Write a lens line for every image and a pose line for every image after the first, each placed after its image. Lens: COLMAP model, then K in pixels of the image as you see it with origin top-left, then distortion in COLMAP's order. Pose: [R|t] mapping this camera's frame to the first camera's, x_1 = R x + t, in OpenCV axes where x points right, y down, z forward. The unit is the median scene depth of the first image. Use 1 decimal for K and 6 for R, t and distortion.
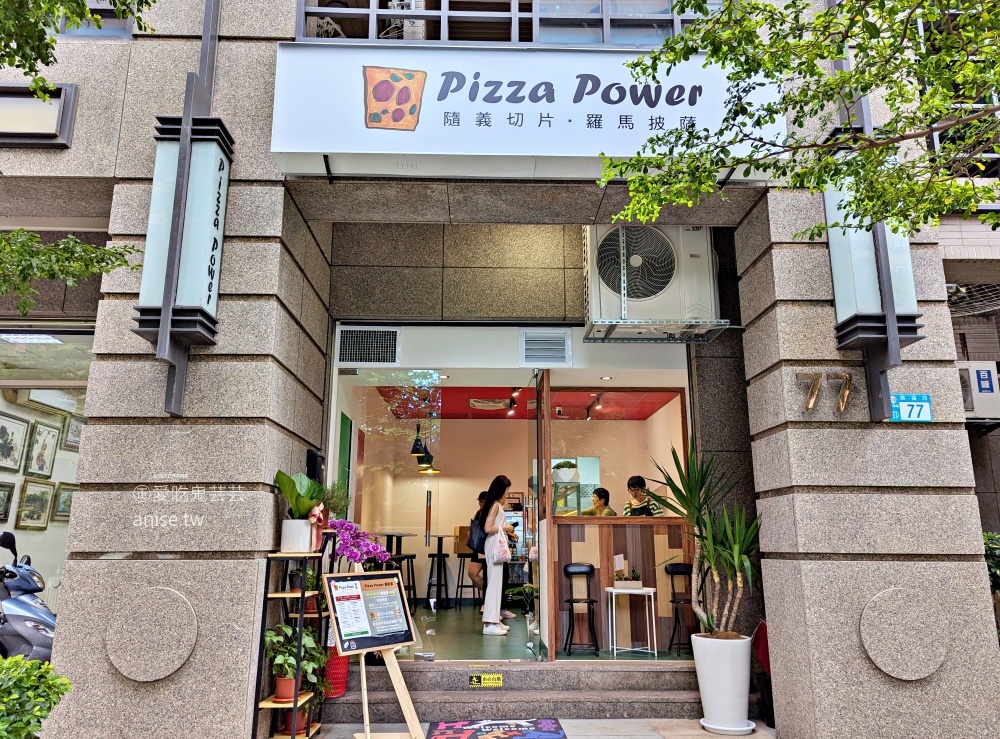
lens RADIAL K [[739.3, 0, 499.0], [0, 739.3, 369.7], [0, 0, 1]] dist [0.000732, 0.000034]
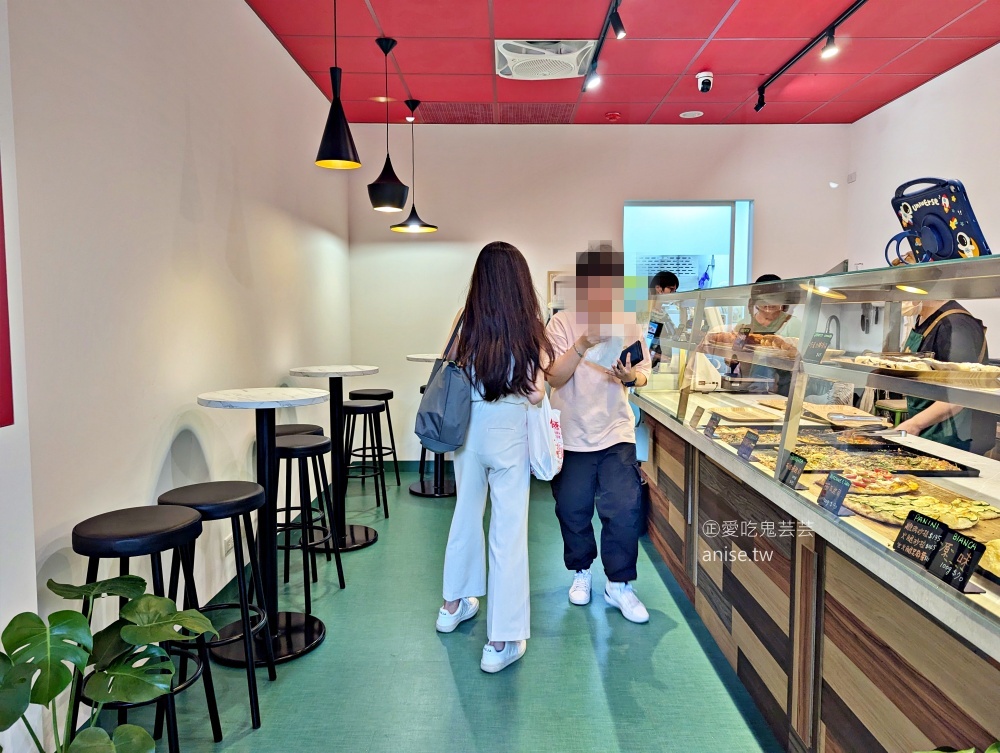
lens RADIAL K [[702.9, 0, 499.5], [0, 702.9, 375.9], [0, 0, 1]] dist [0.001584, 0.000557]
pose [[0.999378, 0.005669, -0.034818, -0.022155], [0.005448, 0.950363, 0.311096, 0.089842], [0.034853, -0.311093, 0.949740, 0.558452]]
